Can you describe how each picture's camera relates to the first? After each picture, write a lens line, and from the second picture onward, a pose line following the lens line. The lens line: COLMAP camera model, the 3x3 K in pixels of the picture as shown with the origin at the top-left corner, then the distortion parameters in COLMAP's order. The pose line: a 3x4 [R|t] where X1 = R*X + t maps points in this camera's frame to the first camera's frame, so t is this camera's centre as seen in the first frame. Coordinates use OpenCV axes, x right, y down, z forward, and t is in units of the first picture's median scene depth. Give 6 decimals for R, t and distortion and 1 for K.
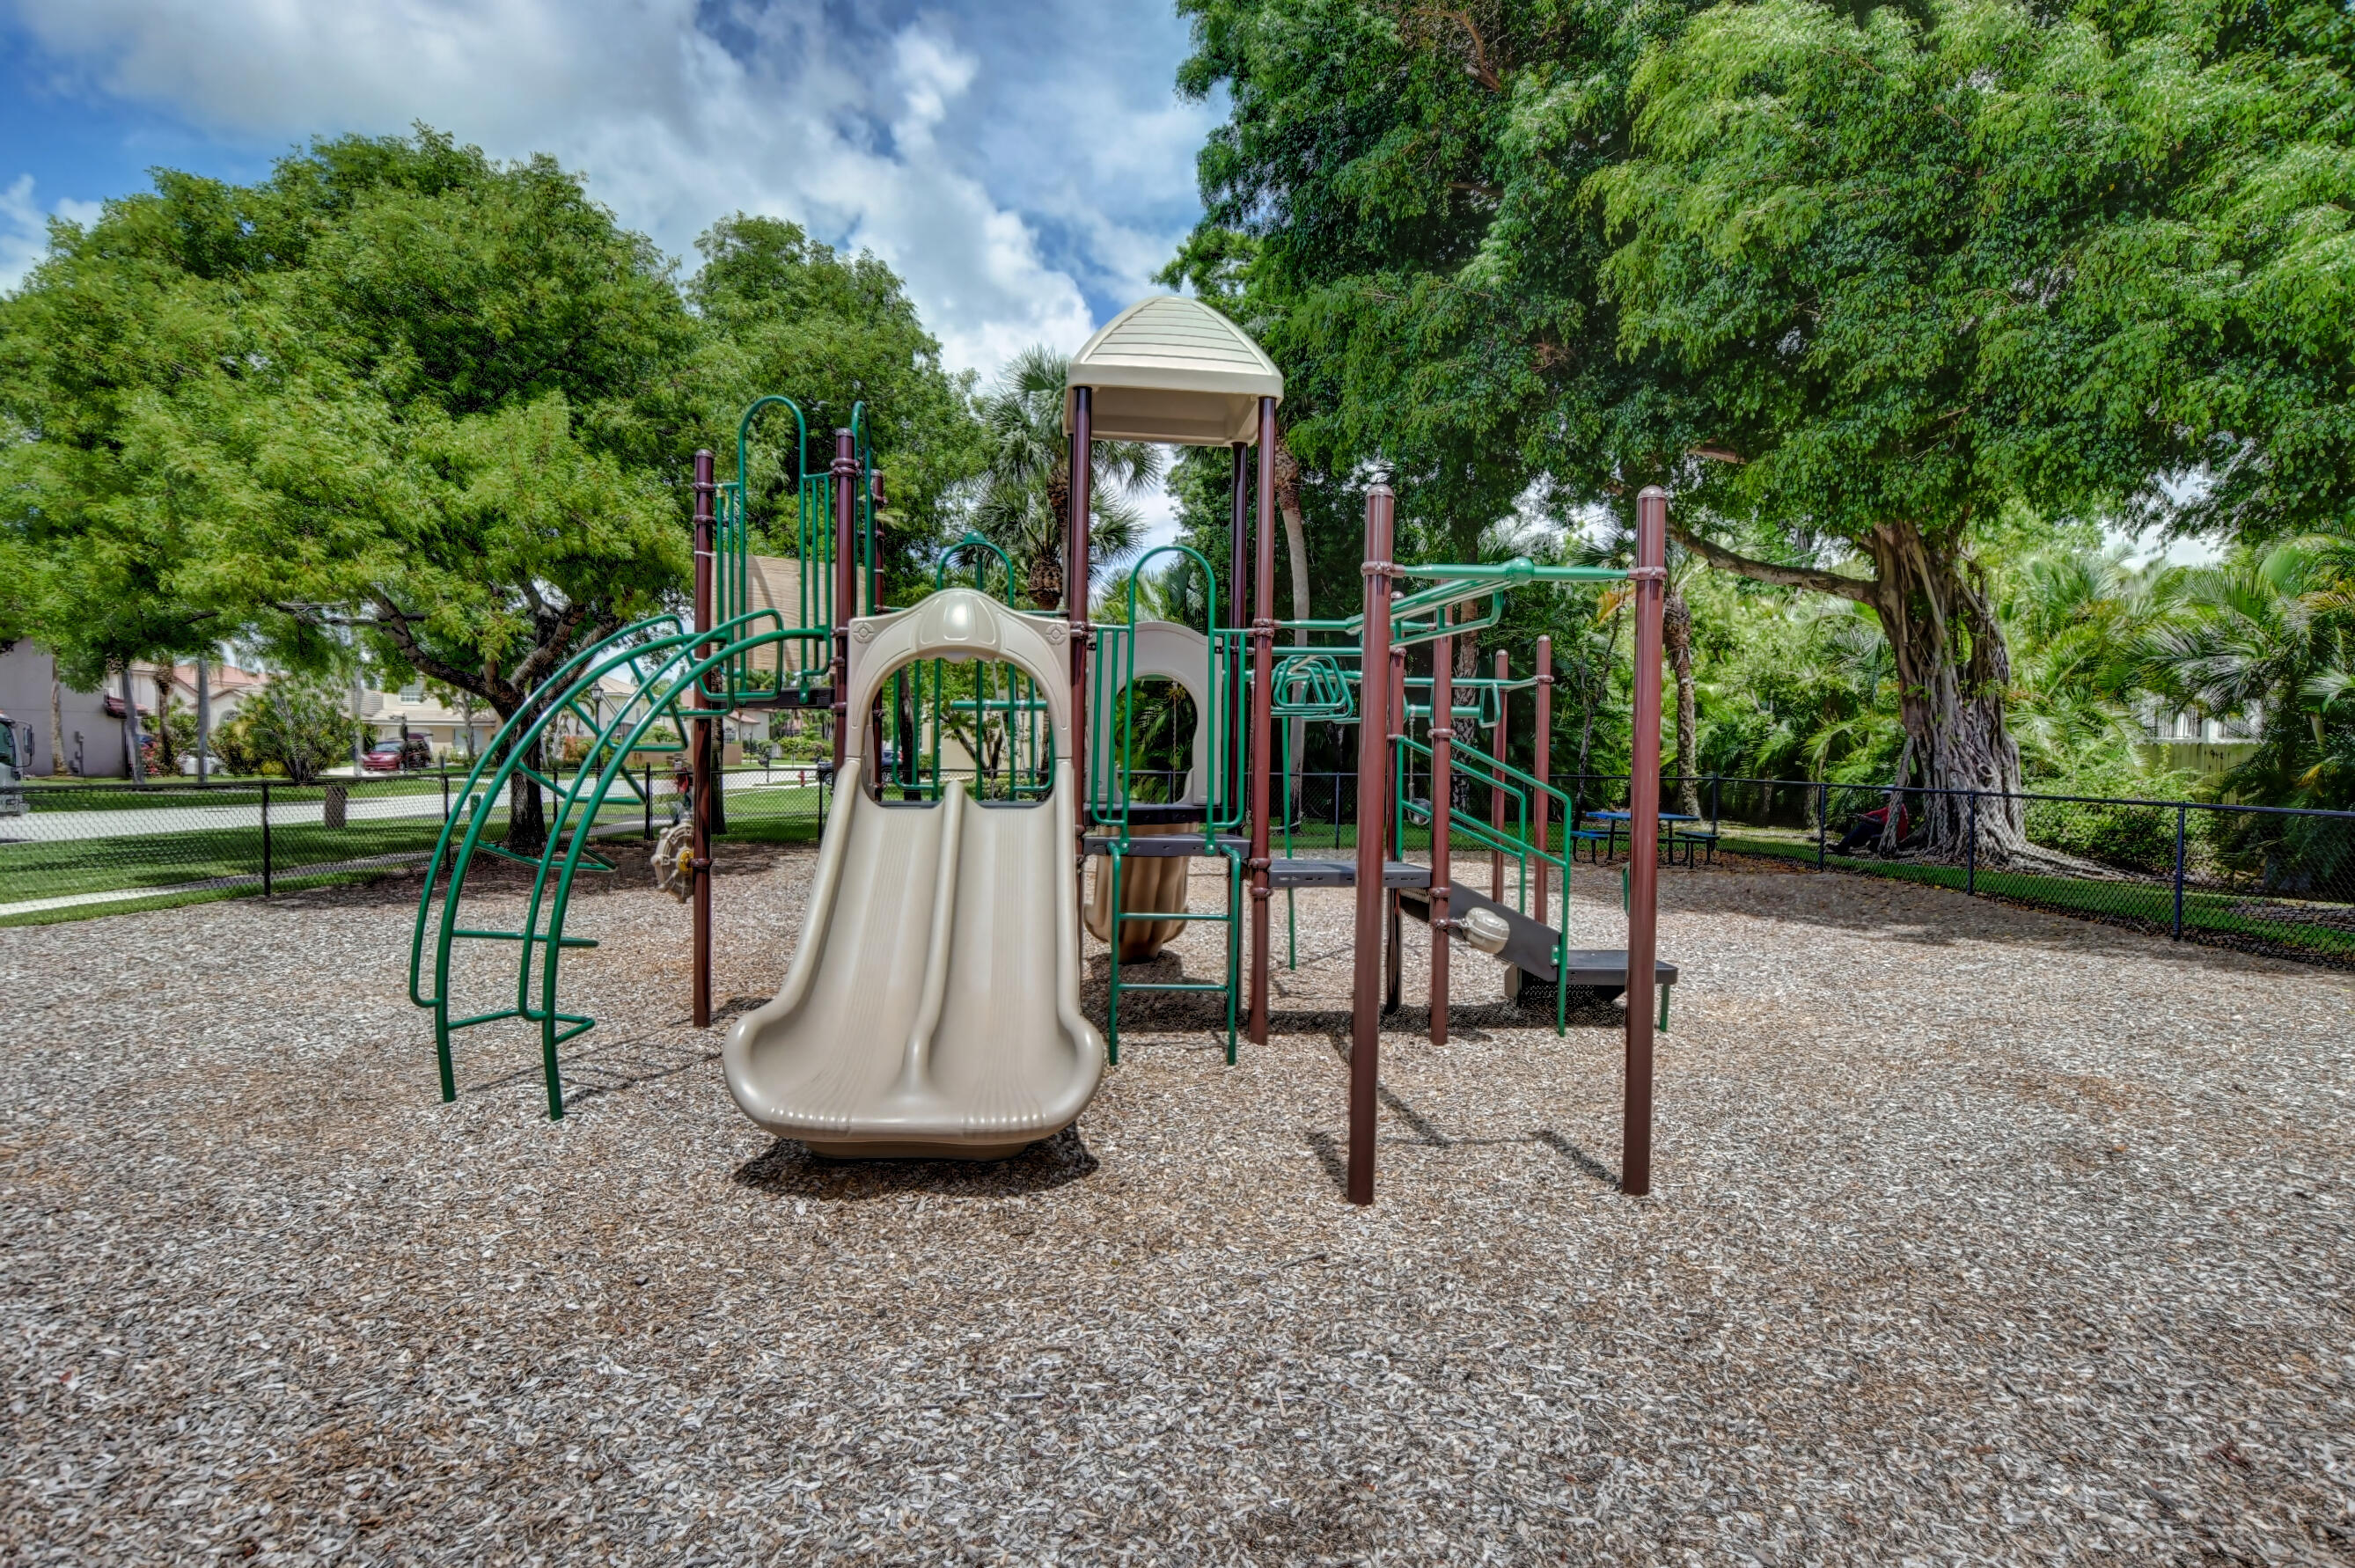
lens RADIAL K [[1227.2, 0, 1177.5], [0, 1227.2, 784.0], [0, 0, 1]] dist [-0.032884, 0.019565]
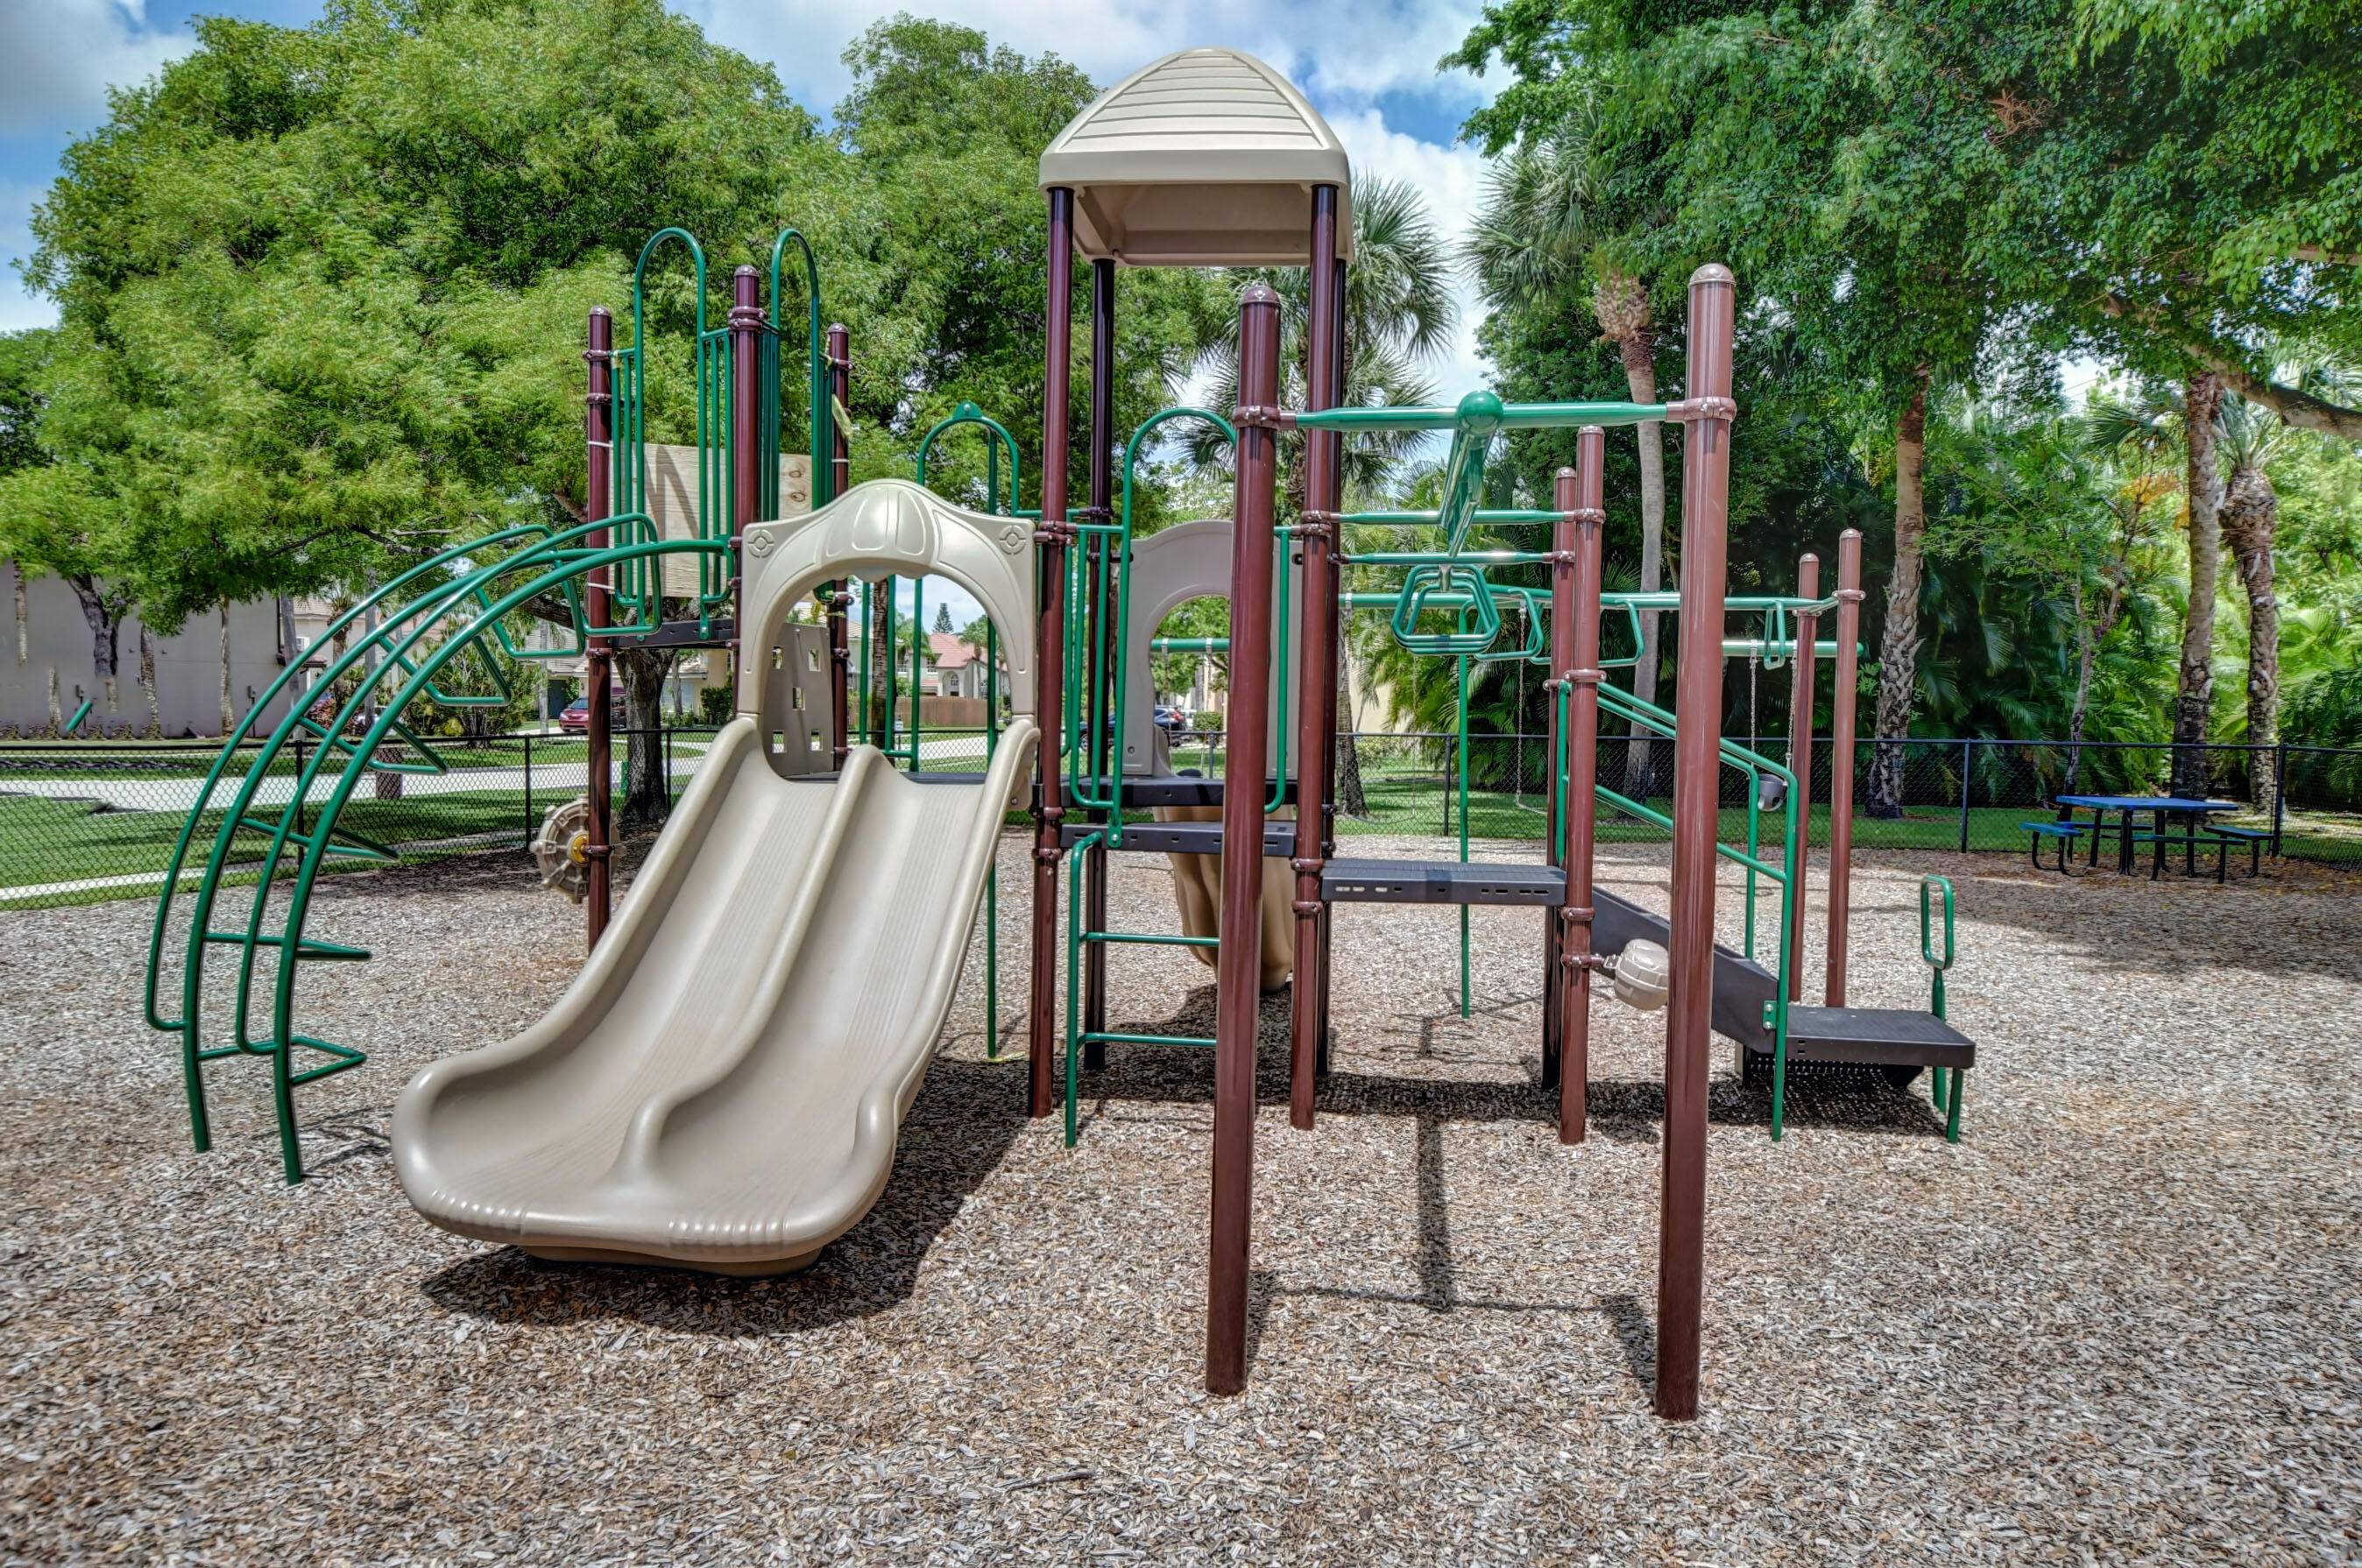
lens RADIAL K [[1615.0, 0, 1181.0], [0, 1615.0, 784.0], [0, 0, 1]] dist [0.000869, 0.005877]
pose [[0.977621, 0.009080, -0.210176, 0.217954], [-0.004887, 0.999779, 0.020462, 0.000031], [0.210315, -0.018977, 0.977449, 0.111117]]
